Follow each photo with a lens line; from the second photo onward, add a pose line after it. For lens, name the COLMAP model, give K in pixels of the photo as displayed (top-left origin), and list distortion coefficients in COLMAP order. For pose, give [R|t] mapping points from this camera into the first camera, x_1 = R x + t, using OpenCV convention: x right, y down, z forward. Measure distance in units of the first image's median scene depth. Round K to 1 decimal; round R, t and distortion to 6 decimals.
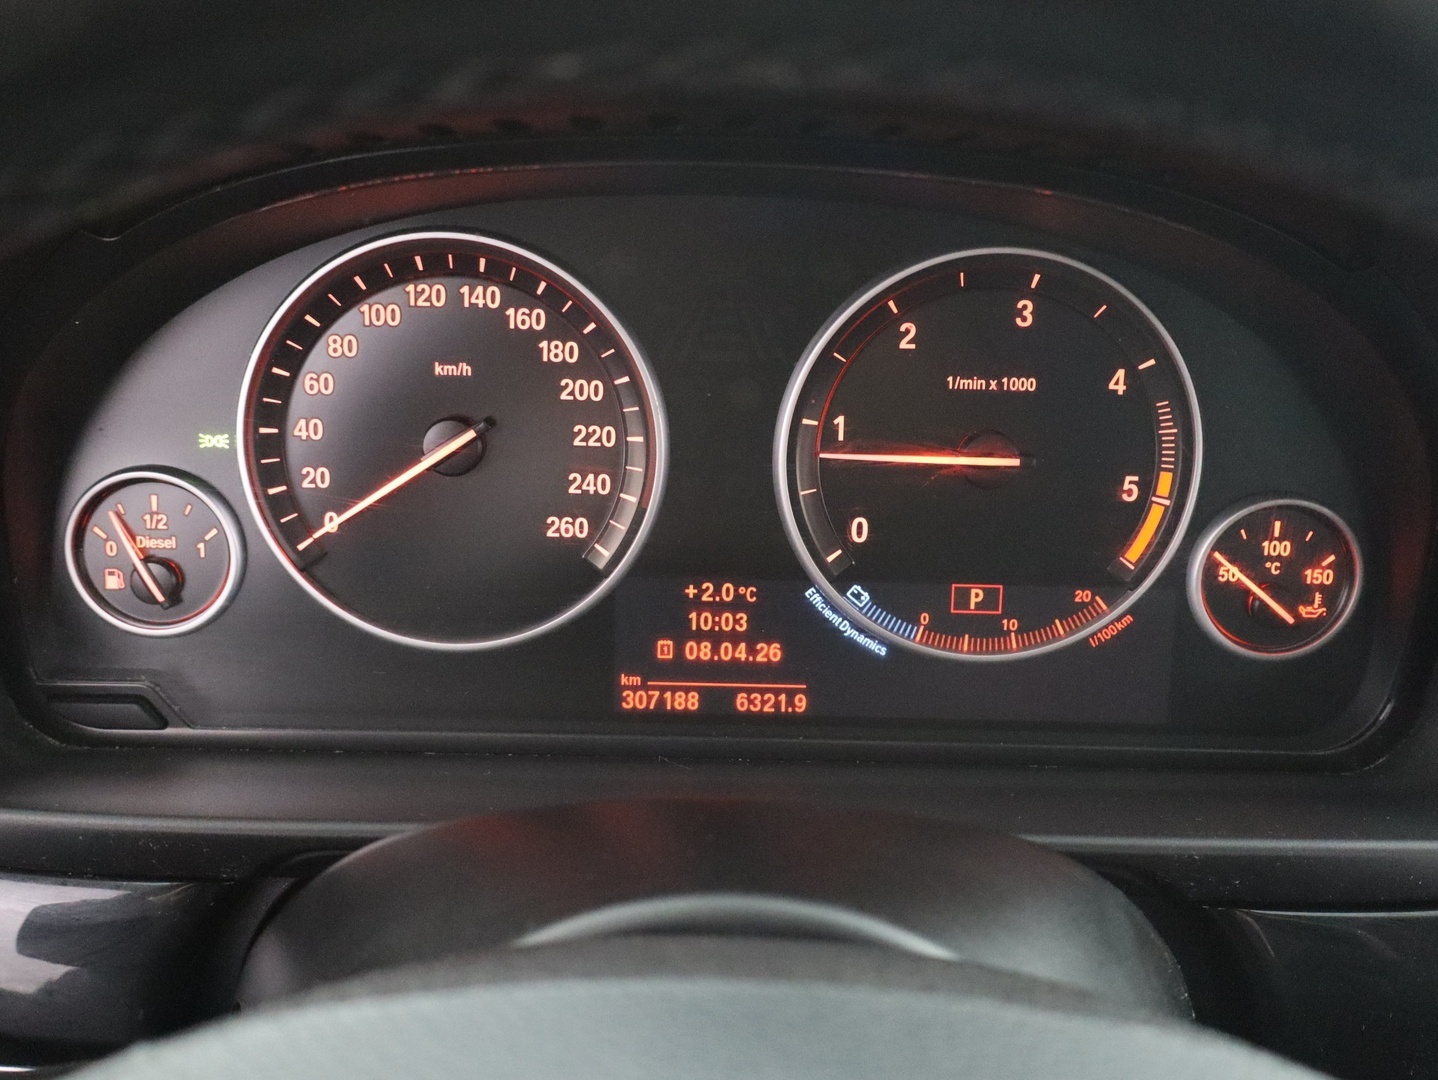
lens RADIAL K [[1404.7, 0, 719.0], [0, 1404.7, 540.0], [0, 0, 1]] dist [0.005635, -0.010855]
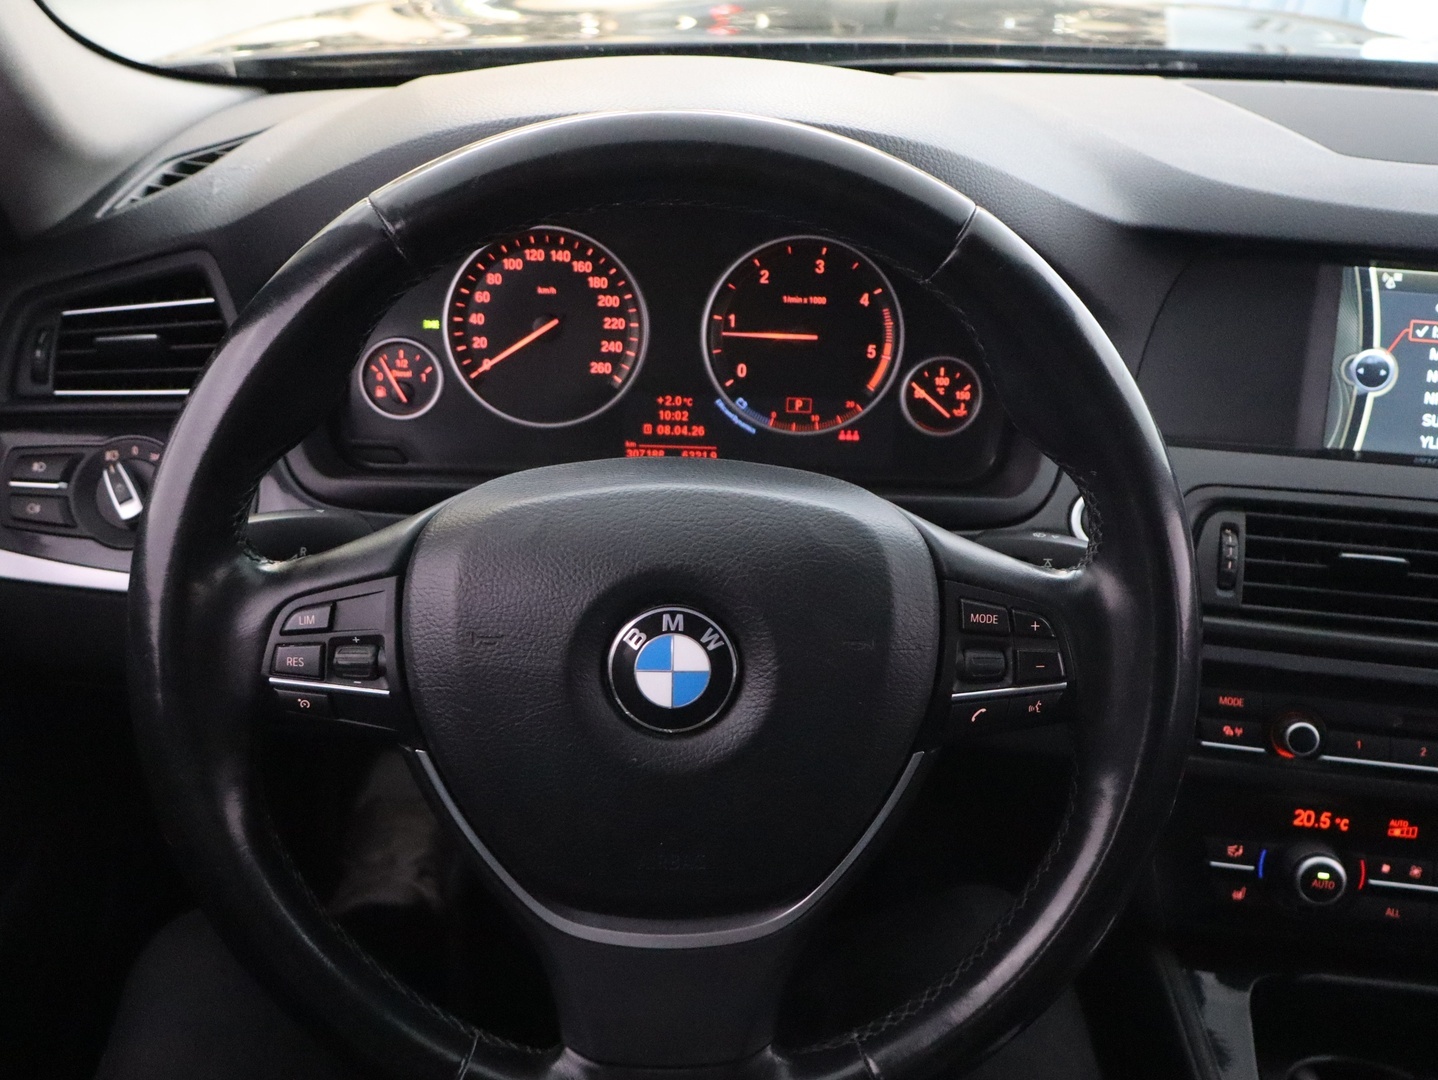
lens RADIAL K [[1404.7, 0, 719.0], [0, 1404.7, 540.0], [0, 0, 1]] dist [0.005635, -0.010855]
pose [[0.999830, 0.006810, 0.017145, 0.032767], [-0.007555, 0.999012, 0.043786, 0.153387], [-0.016830, -0.043908, 0.998894, -1.091562]]
